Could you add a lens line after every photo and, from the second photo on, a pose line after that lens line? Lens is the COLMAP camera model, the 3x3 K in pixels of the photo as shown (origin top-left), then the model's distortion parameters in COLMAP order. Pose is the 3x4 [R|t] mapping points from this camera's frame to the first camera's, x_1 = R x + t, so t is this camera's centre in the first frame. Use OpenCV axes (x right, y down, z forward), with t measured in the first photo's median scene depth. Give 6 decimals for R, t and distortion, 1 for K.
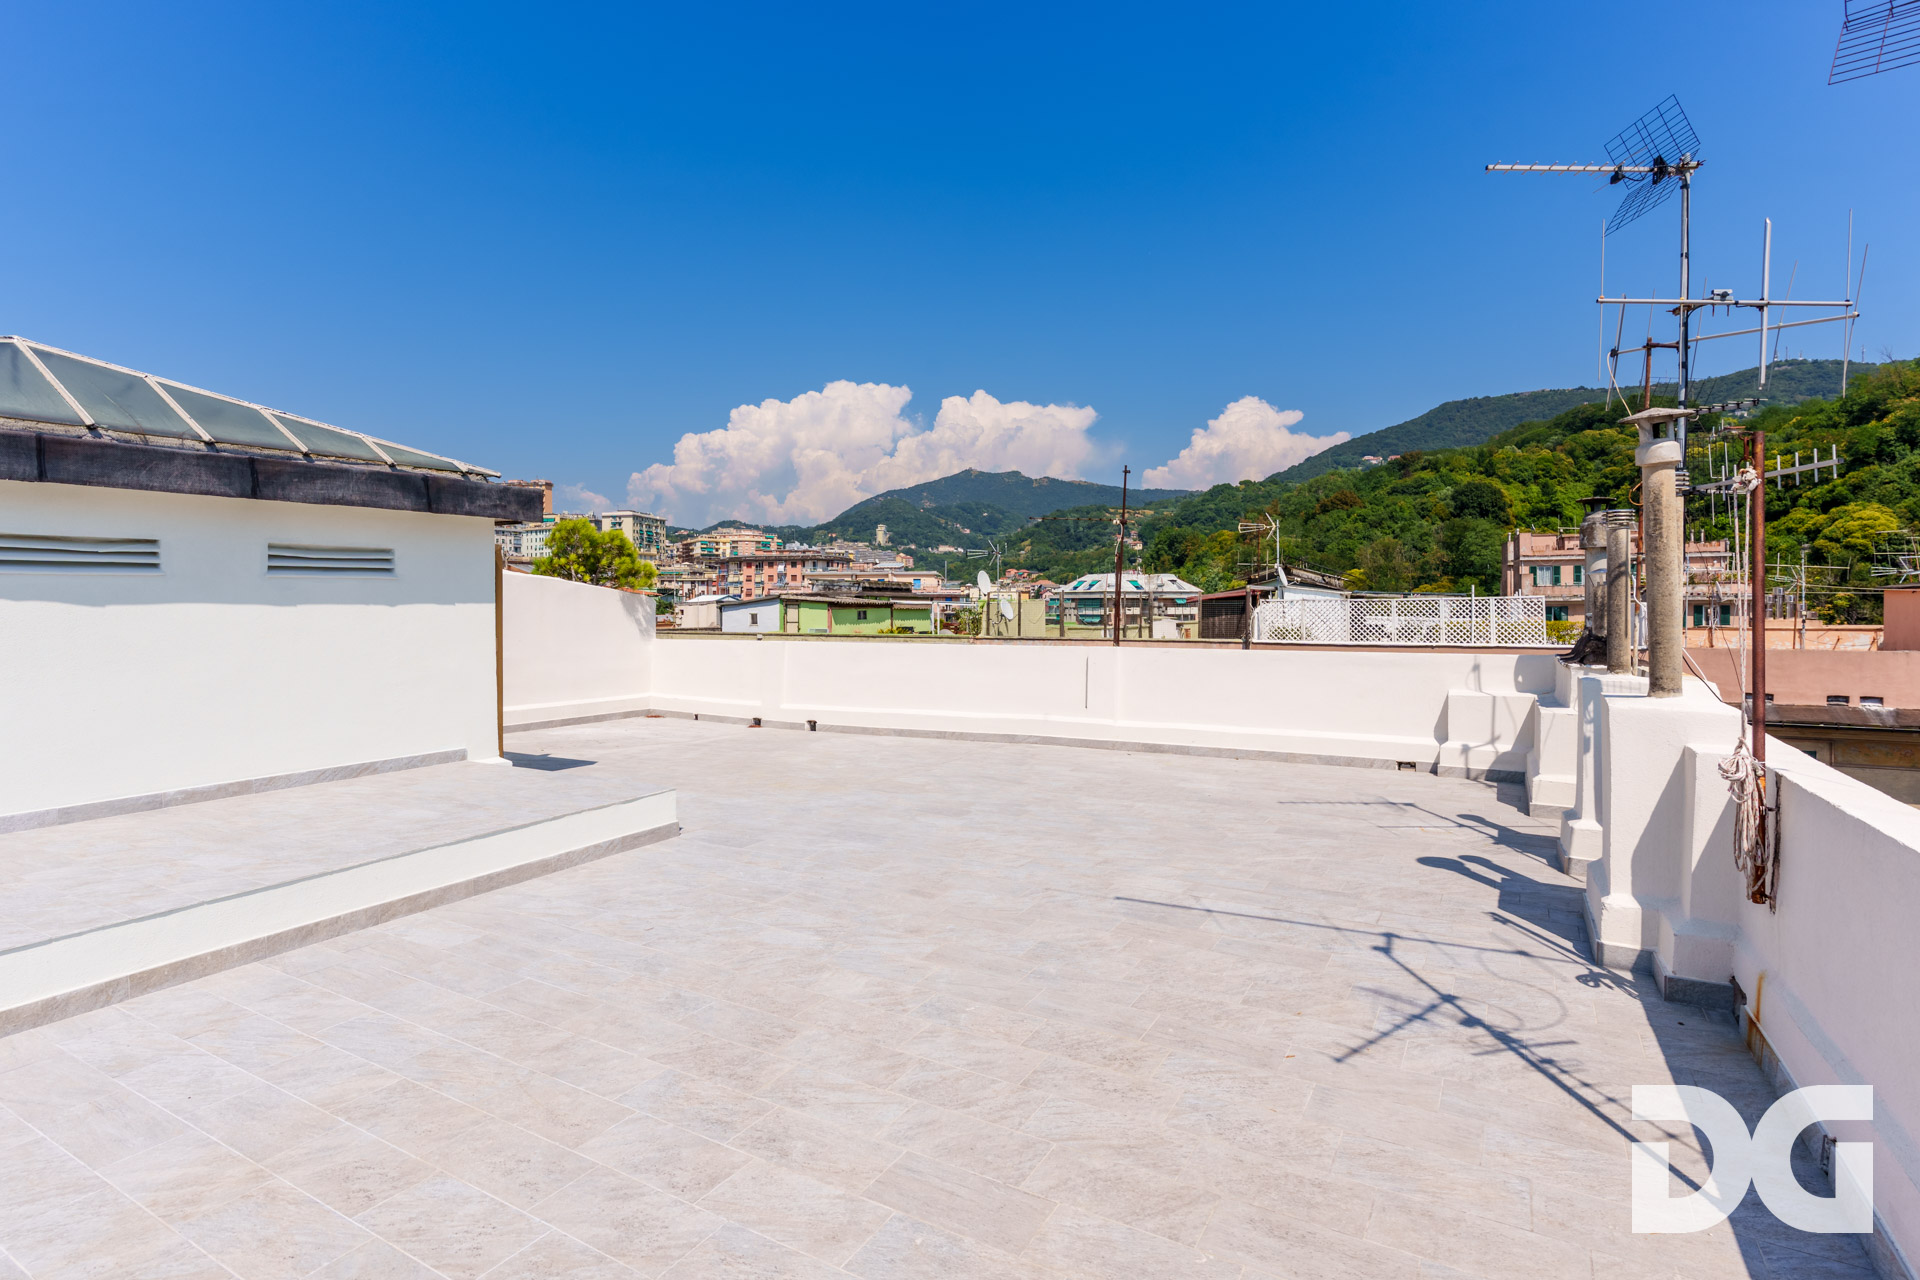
lens RADIAL K [[934.2, 0, 961.8], [0, 934.2, 628.9], [0, 0, 1]] dist [-0.000446, -0.001388]
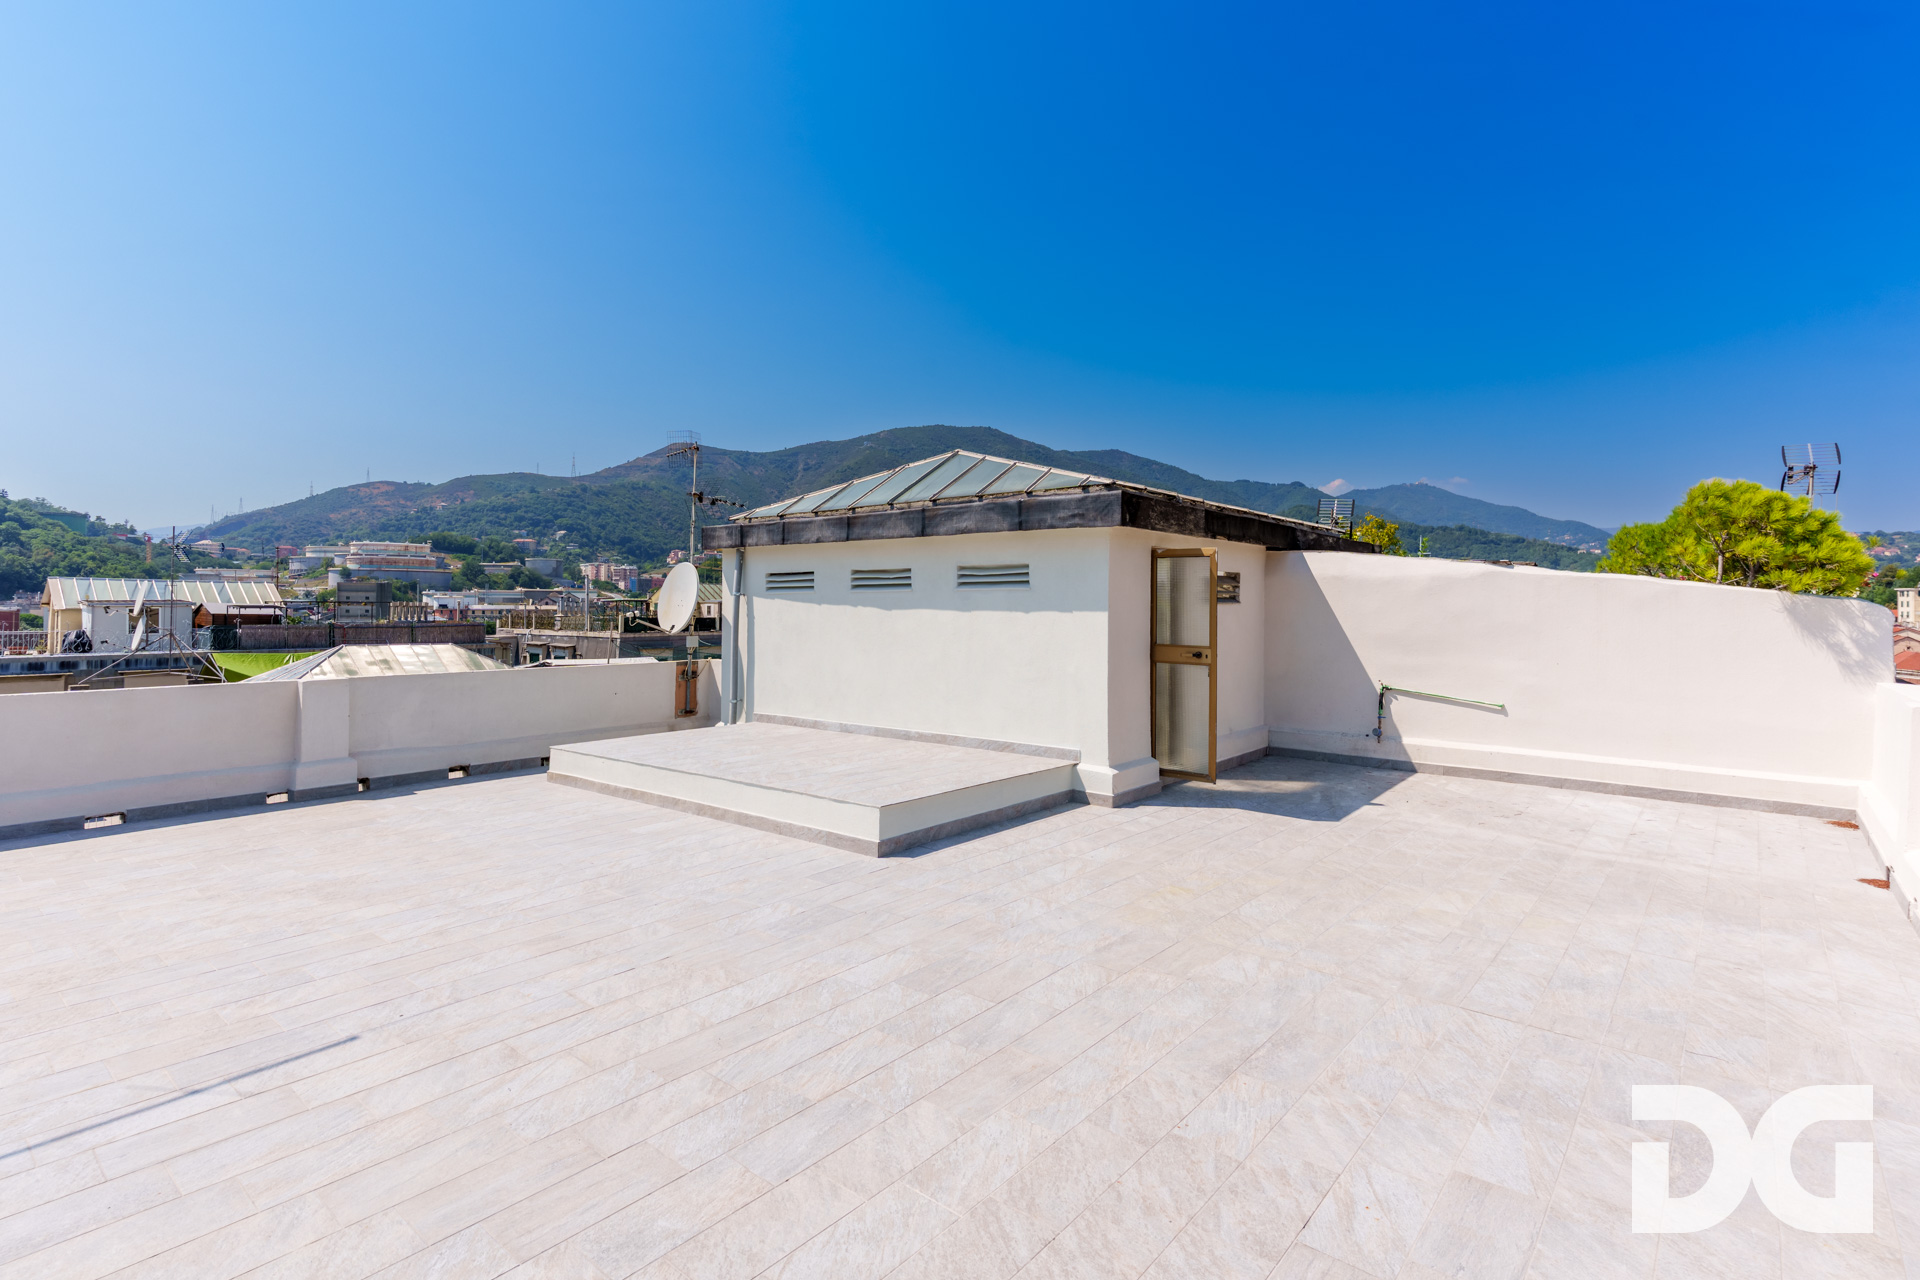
lens RADIAL K [[934.2, 0, 962.6], [0, 934.2, 627.3], [0, 0, 1]] dist [-0.000446, -0.001388]
pose [[-0.159302, 0.026274, -0.986880, 0.668711], [-0.033006, 0.998945, 0.031923, -0.049805], [0.986678, 0.037658, -0.158267, 1.331714]]
